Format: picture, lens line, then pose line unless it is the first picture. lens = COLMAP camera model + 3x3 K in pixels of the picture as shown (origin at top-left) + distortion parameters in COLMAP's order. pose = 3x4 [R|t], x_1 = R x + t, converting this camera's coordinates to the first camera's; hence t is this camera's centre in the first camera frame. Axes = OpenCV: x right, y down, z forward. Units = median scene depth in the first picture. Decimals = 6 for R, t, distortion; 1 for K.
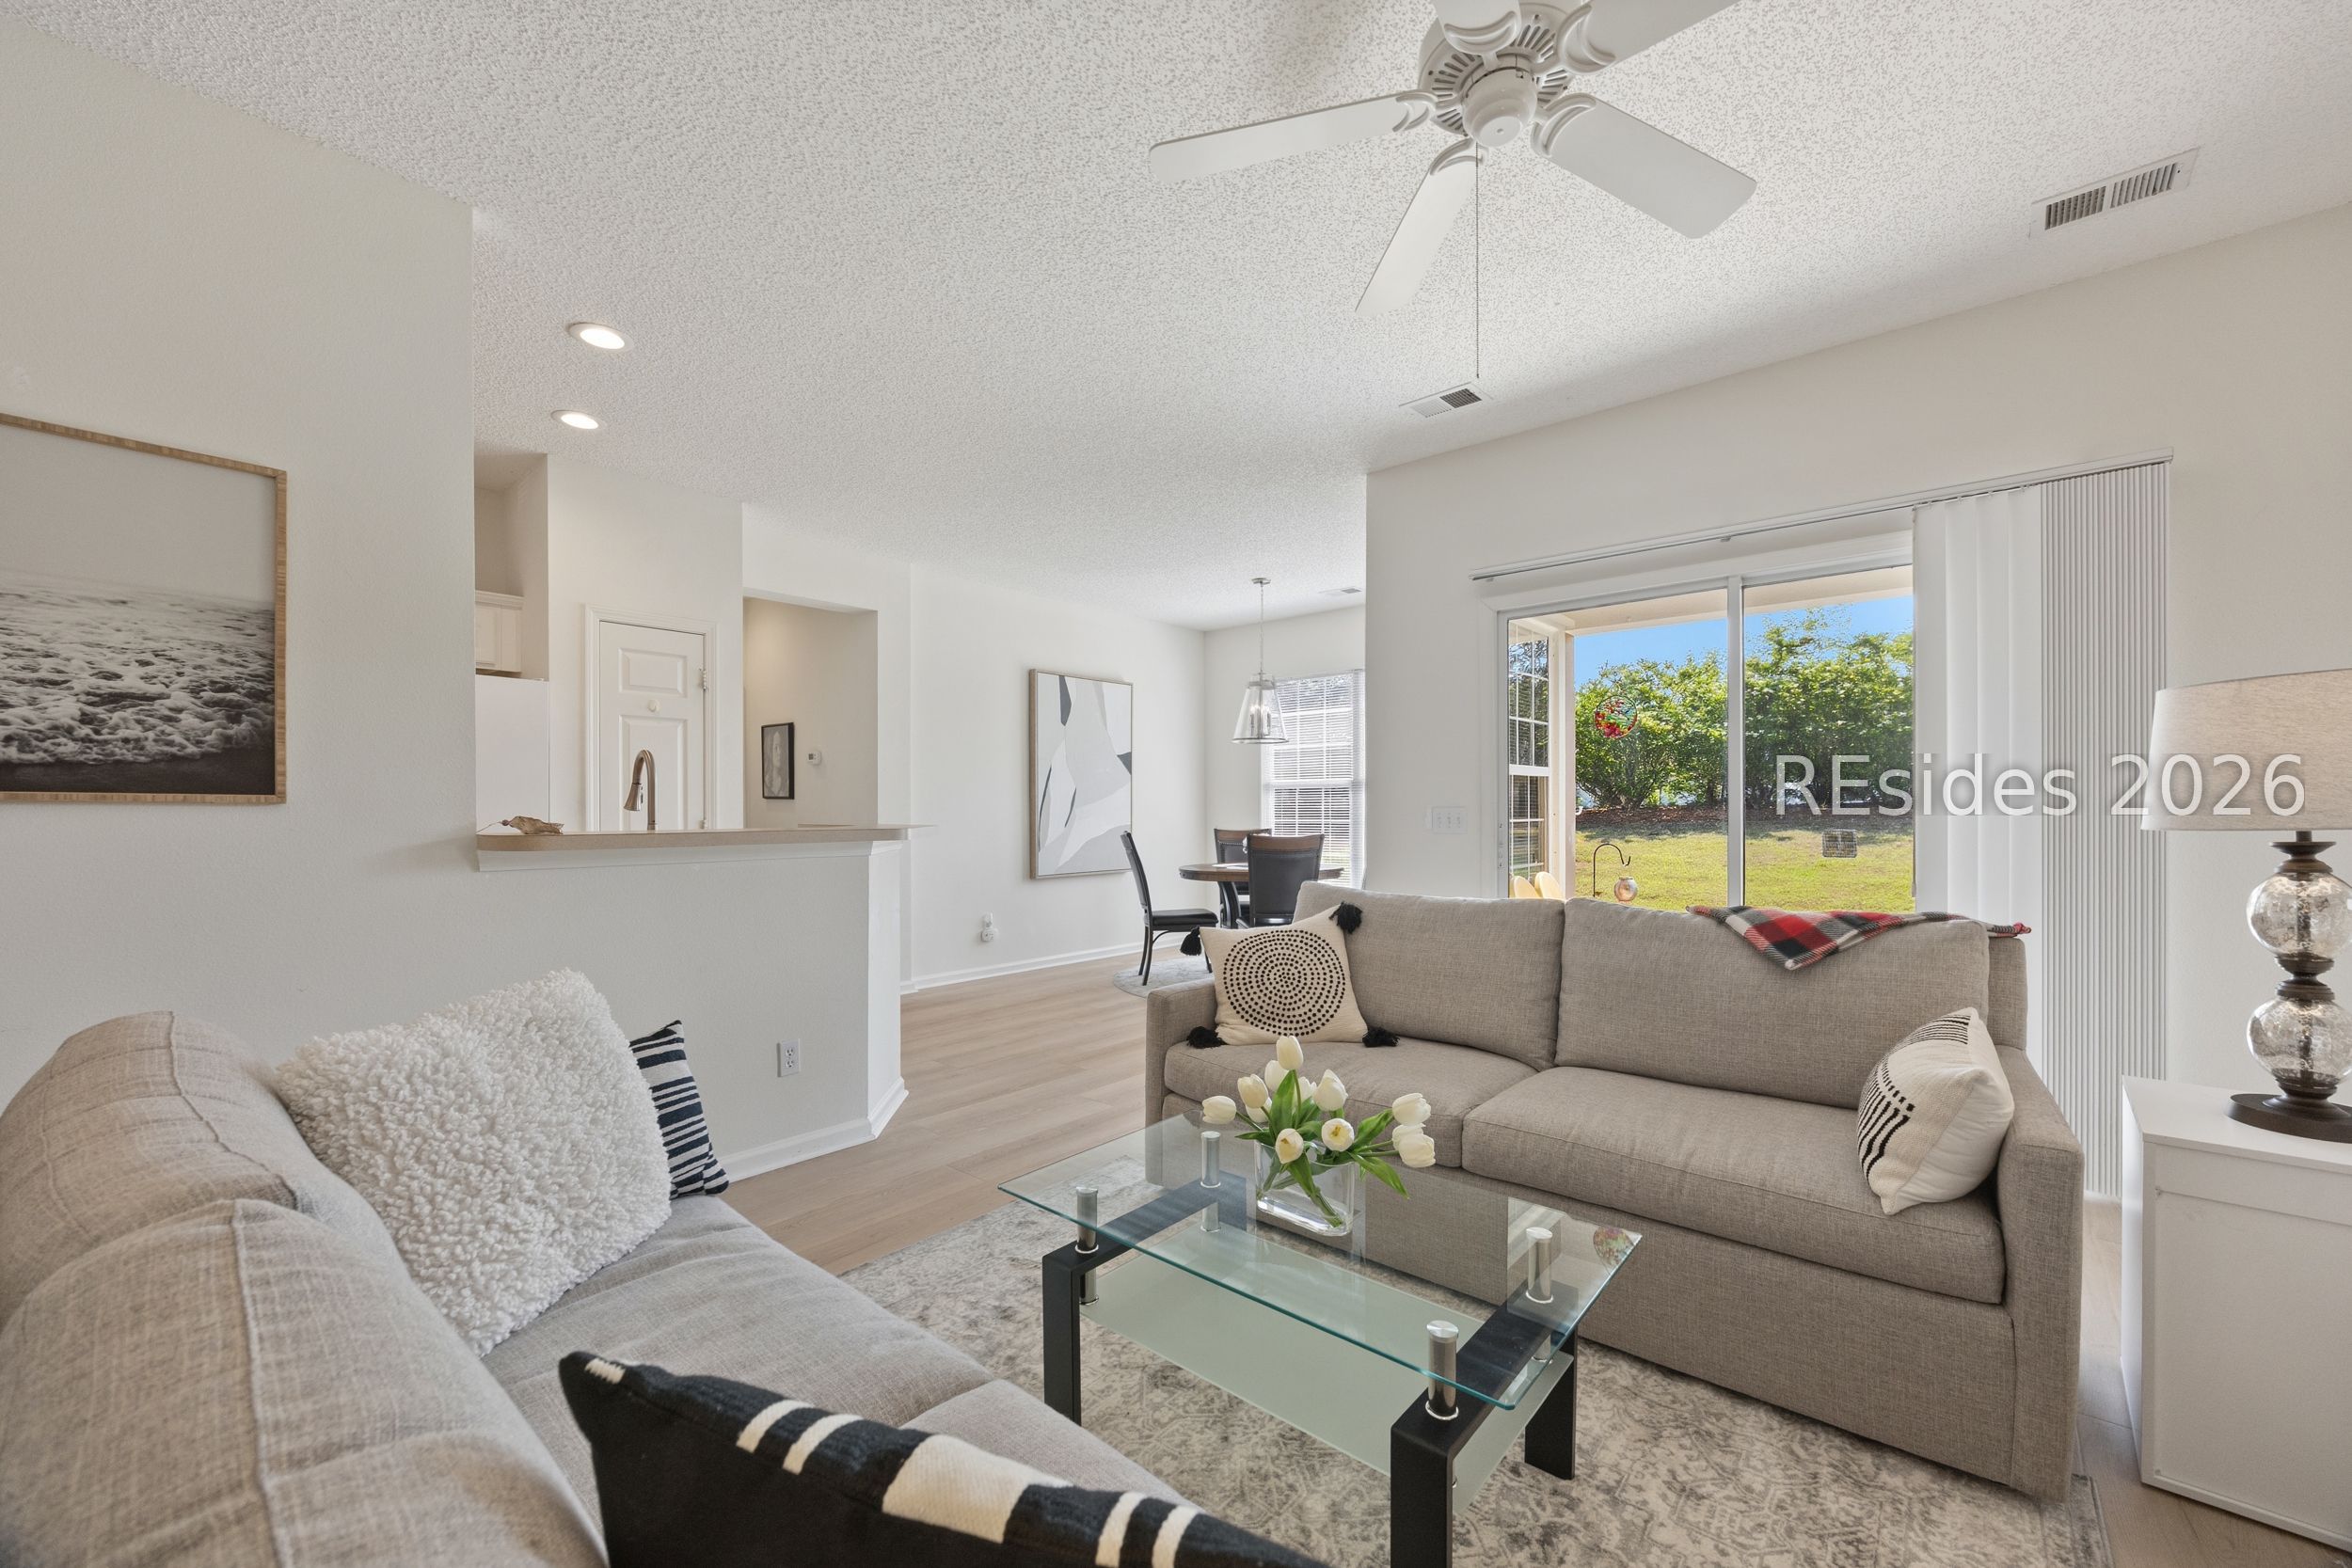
lens RADIAL K [[919.7, 0, 1185.1], [0, 919.7, 808.9], [0, 0, 1]] dist [-0.009982, 0.000280]
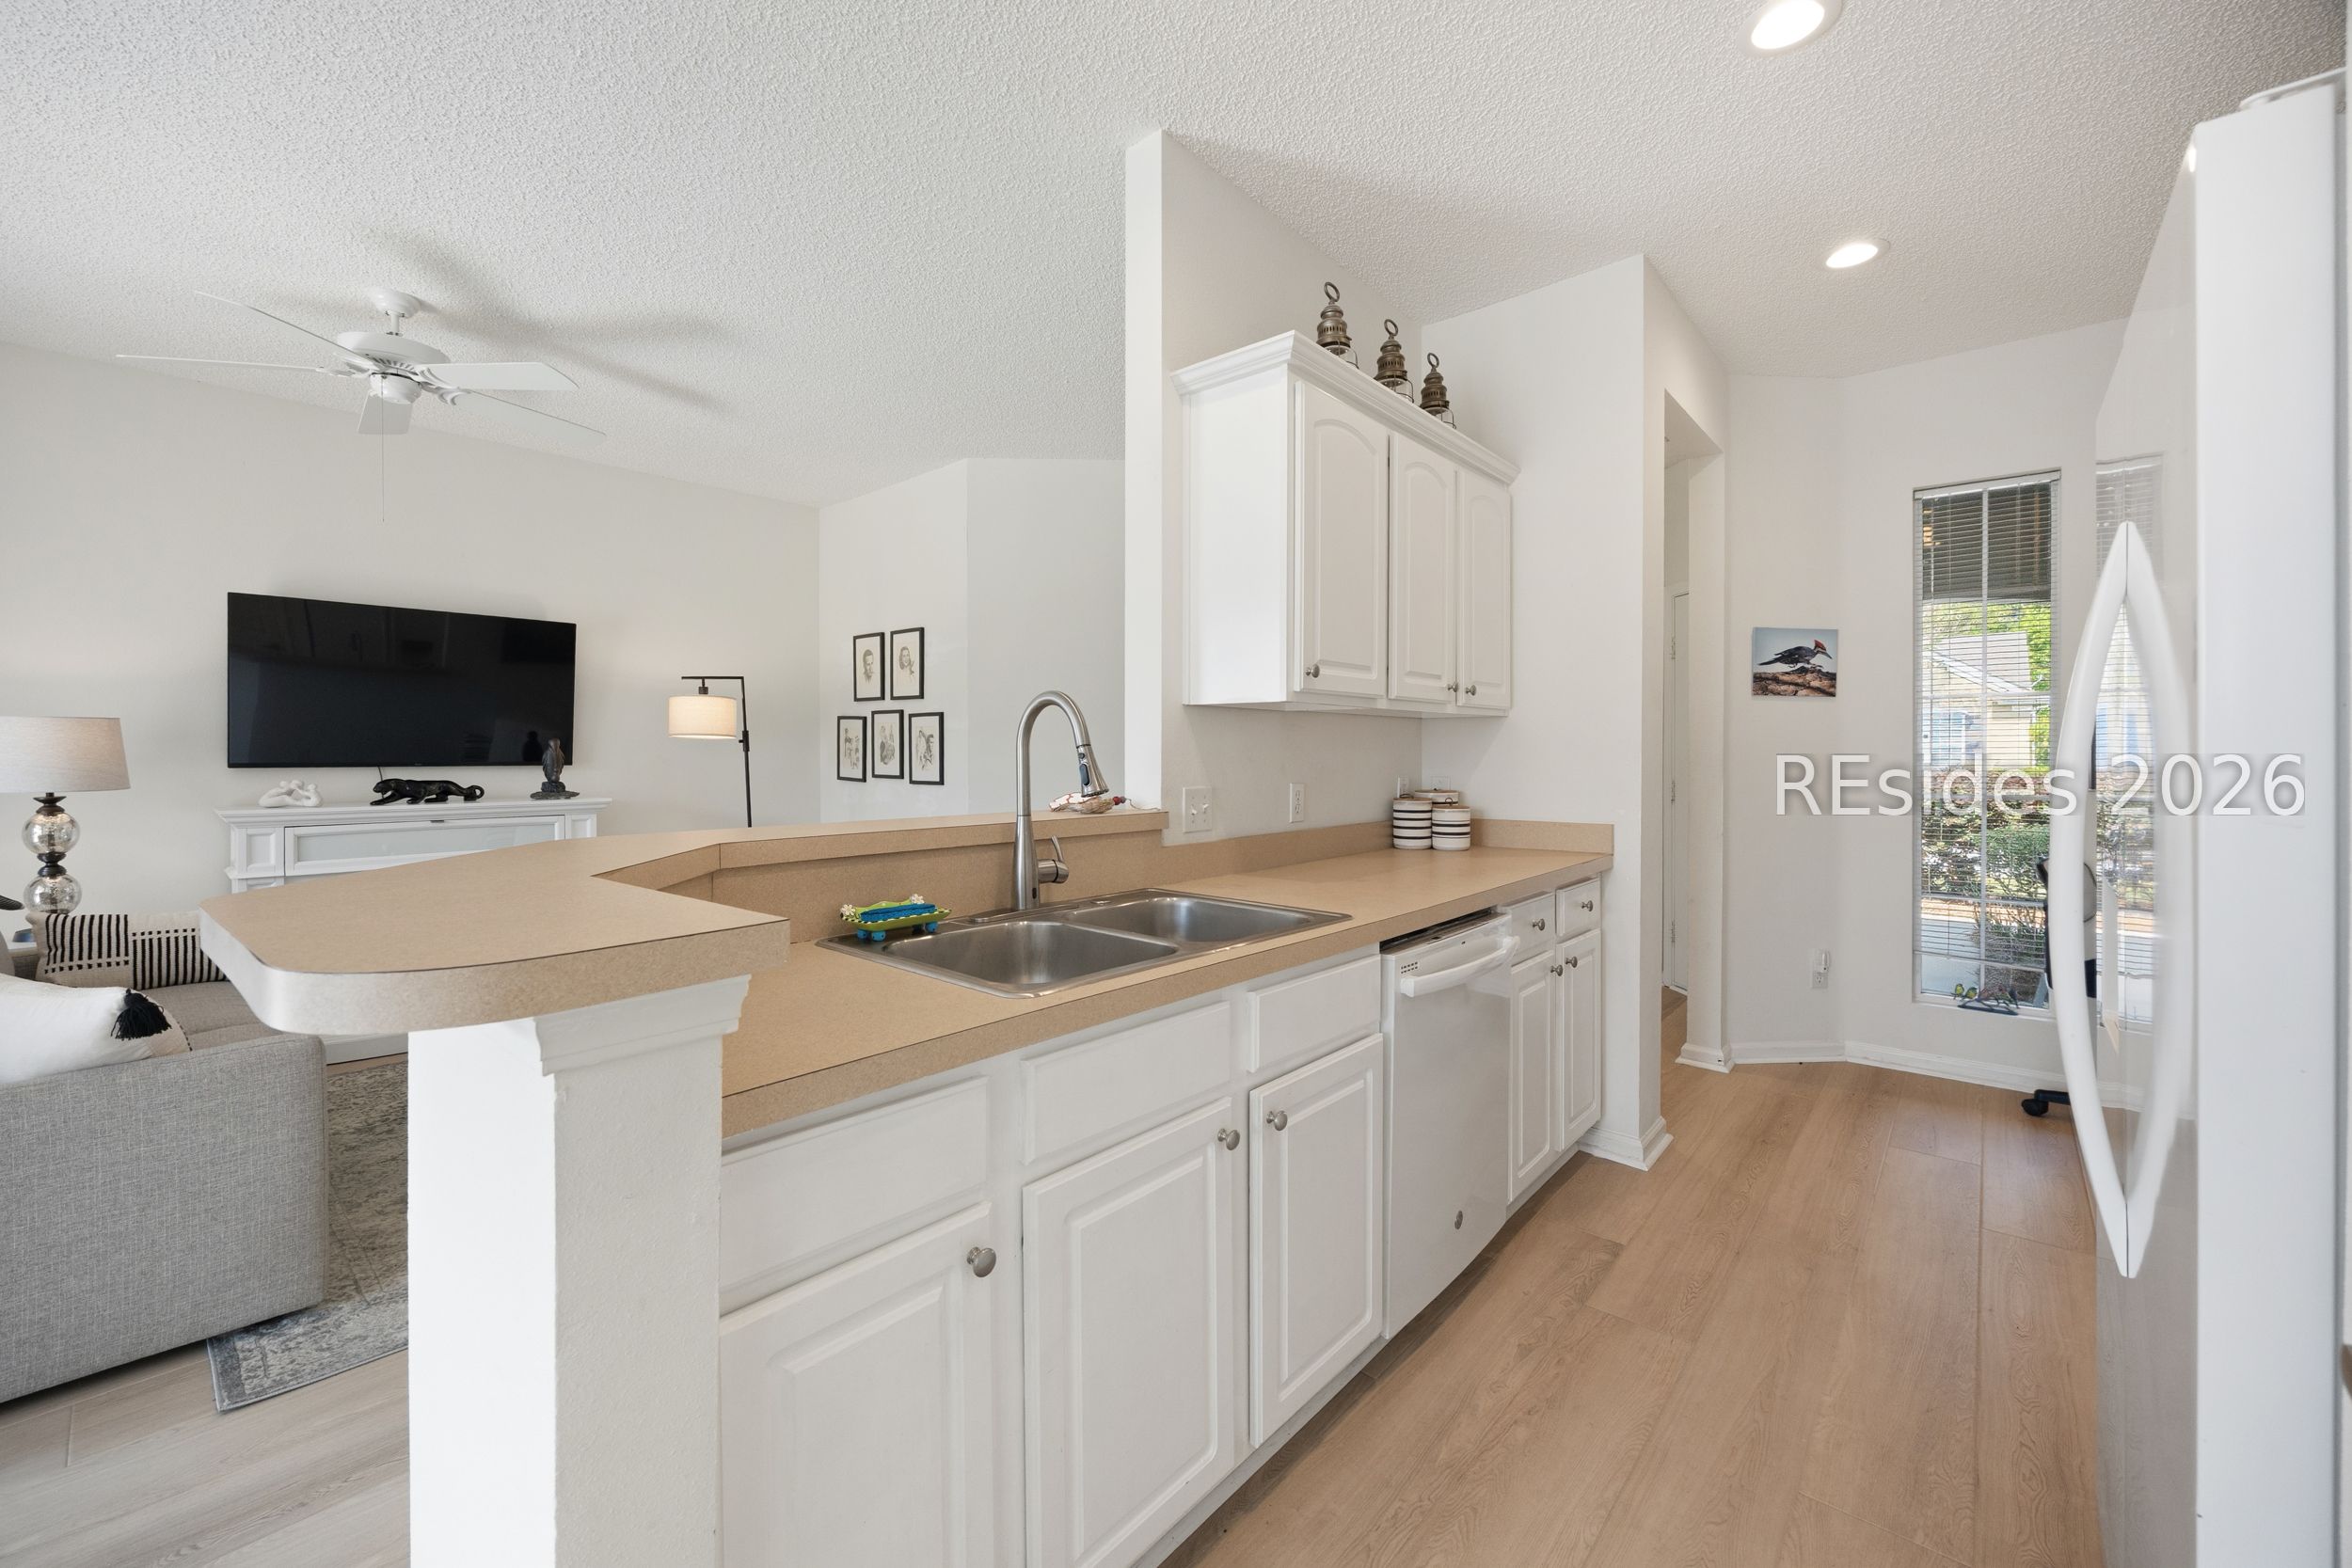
lens RADIAL K [[919.7, 0, 1182.5], [0, 919.7, 765.1], [0, 0, 1]] dist [-0.009982, 0.000280]
pose [[-0.999886, 0.007130, -0.013331, -0.836733], [0.006940, 0.999874, 0.014288, -0.031055], [0.013431, 0.014194, -0.999809, 2.020325]]
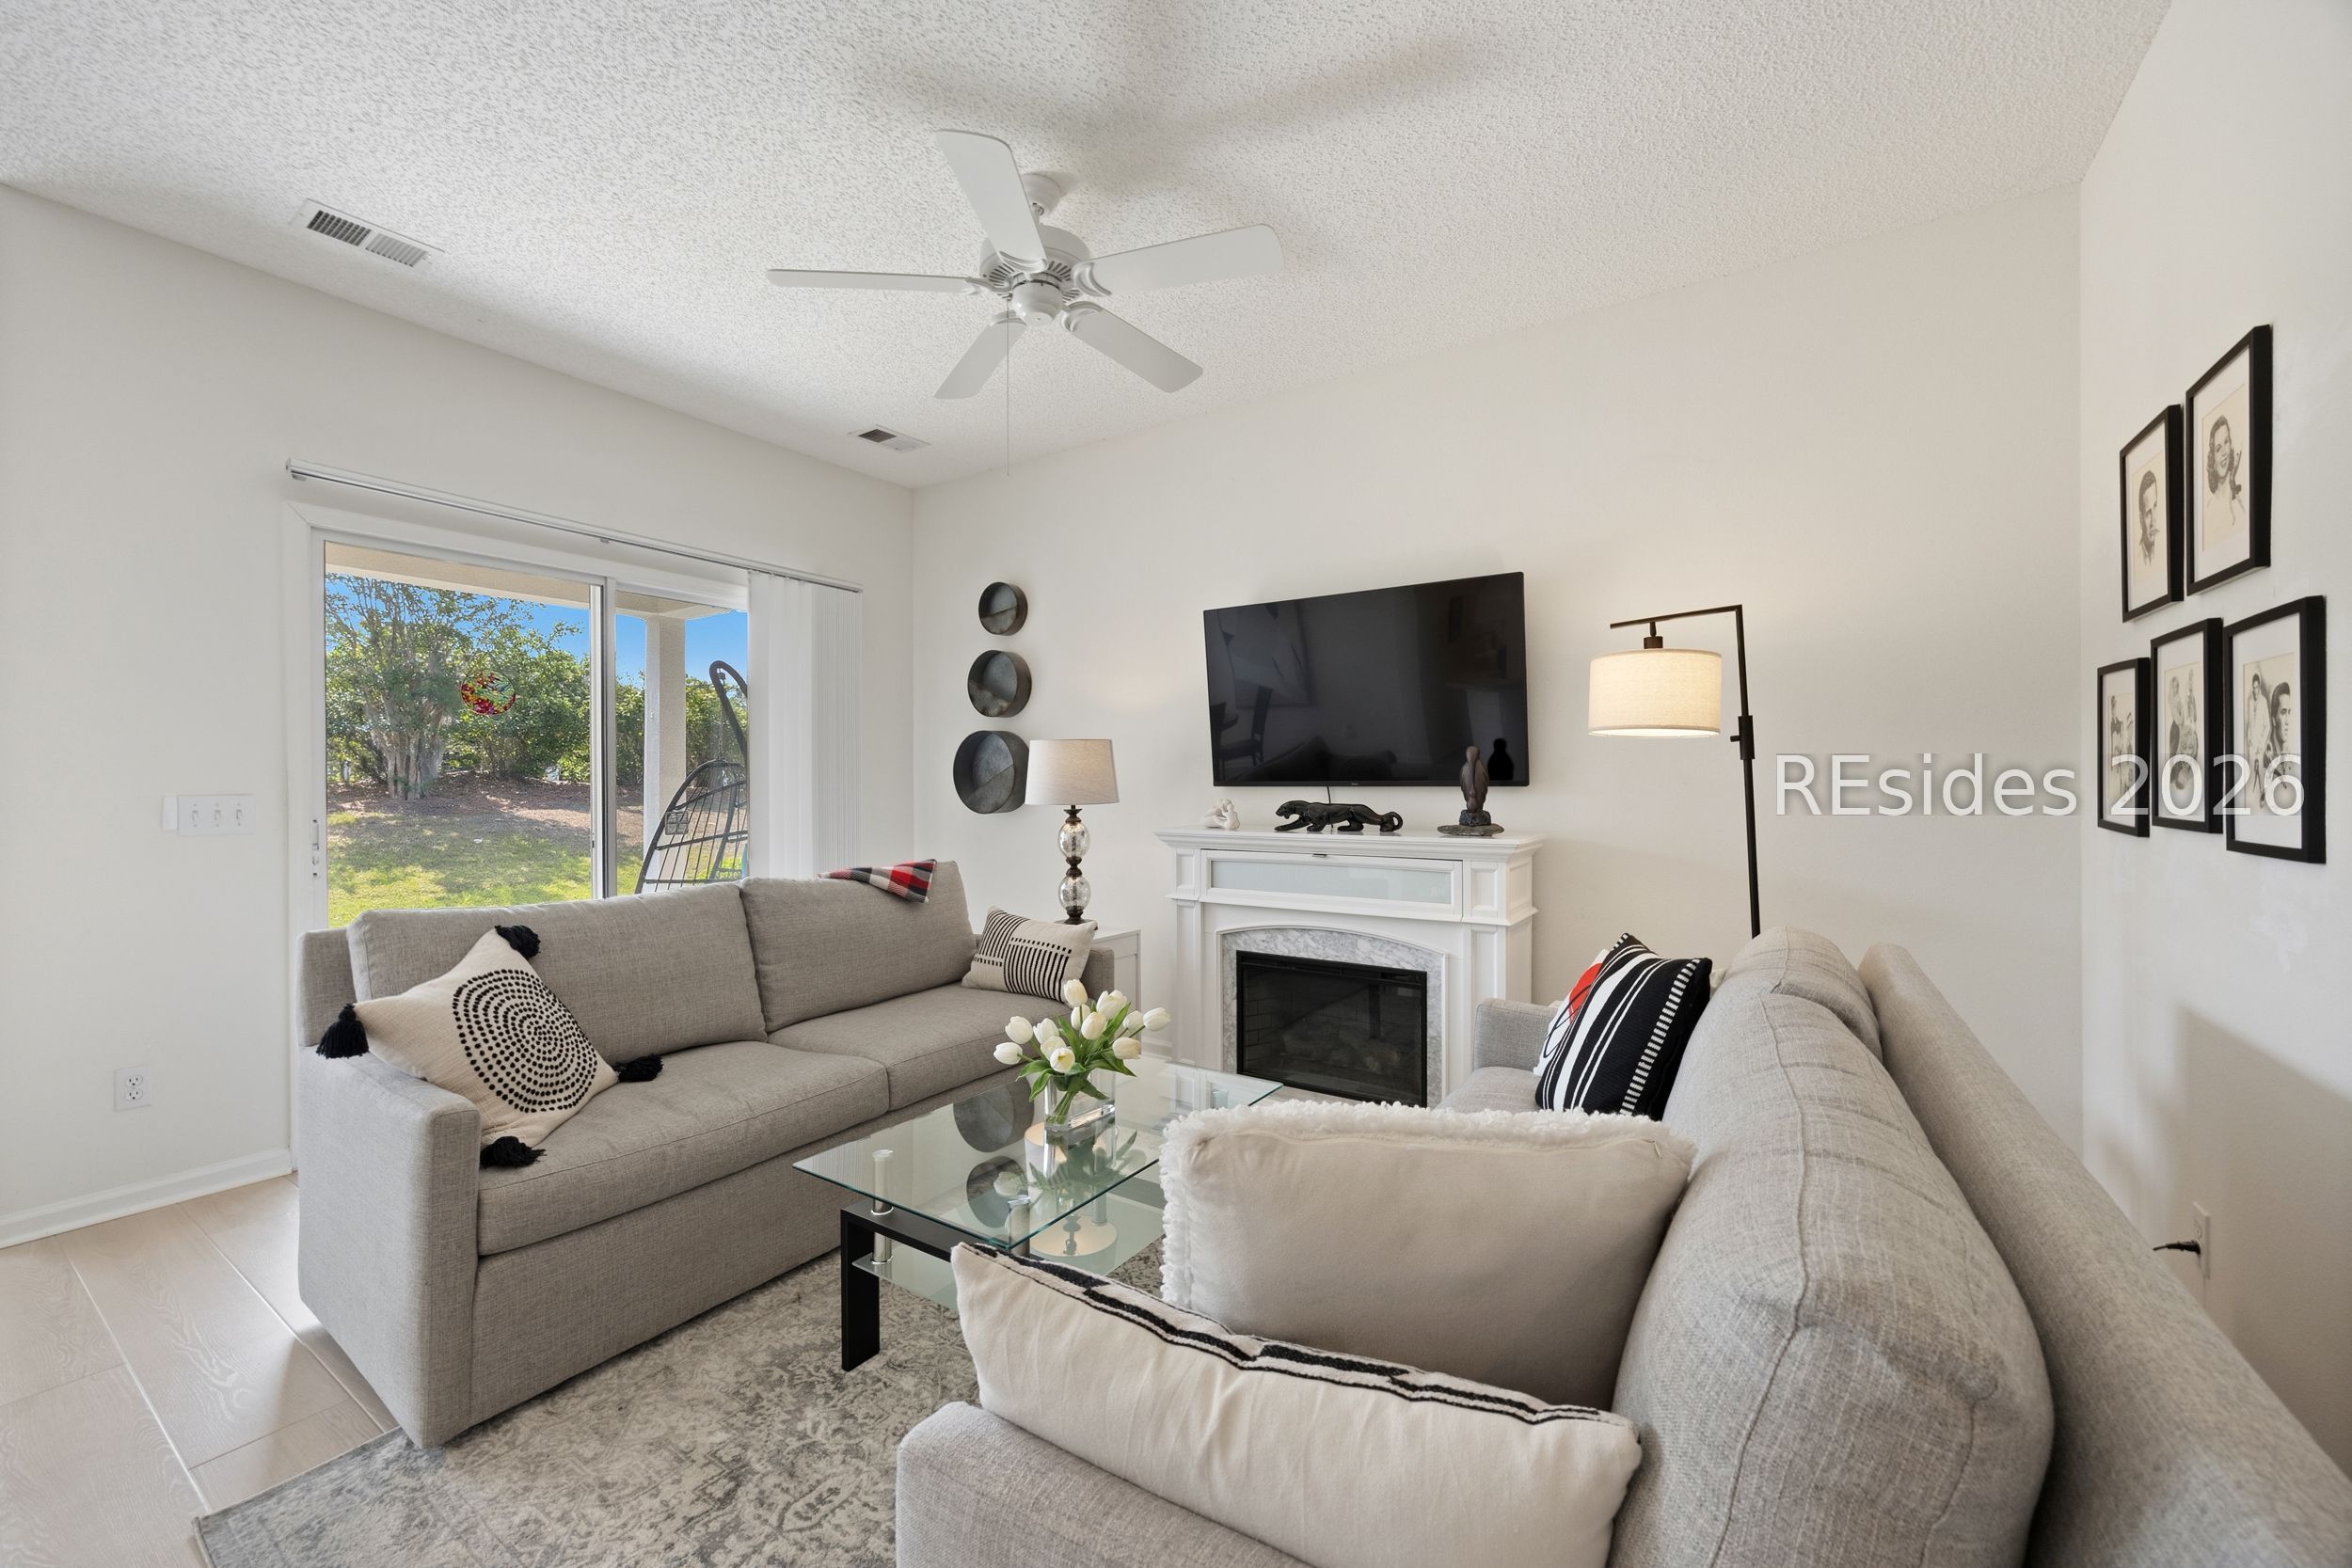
lens RADIAL K [[919.7, 0, 1170.6], [0, 919.7, 781.5], [0, 0, 1]] dist [-0.009982, 0.000280]
pose [[-0.135151, 0.011577, 0.990757, -0.776172], [0.001935, 0.999933, -0.011420, -0.005461], [-0.990823, 0.000374, -0.135165, 0.709807]]
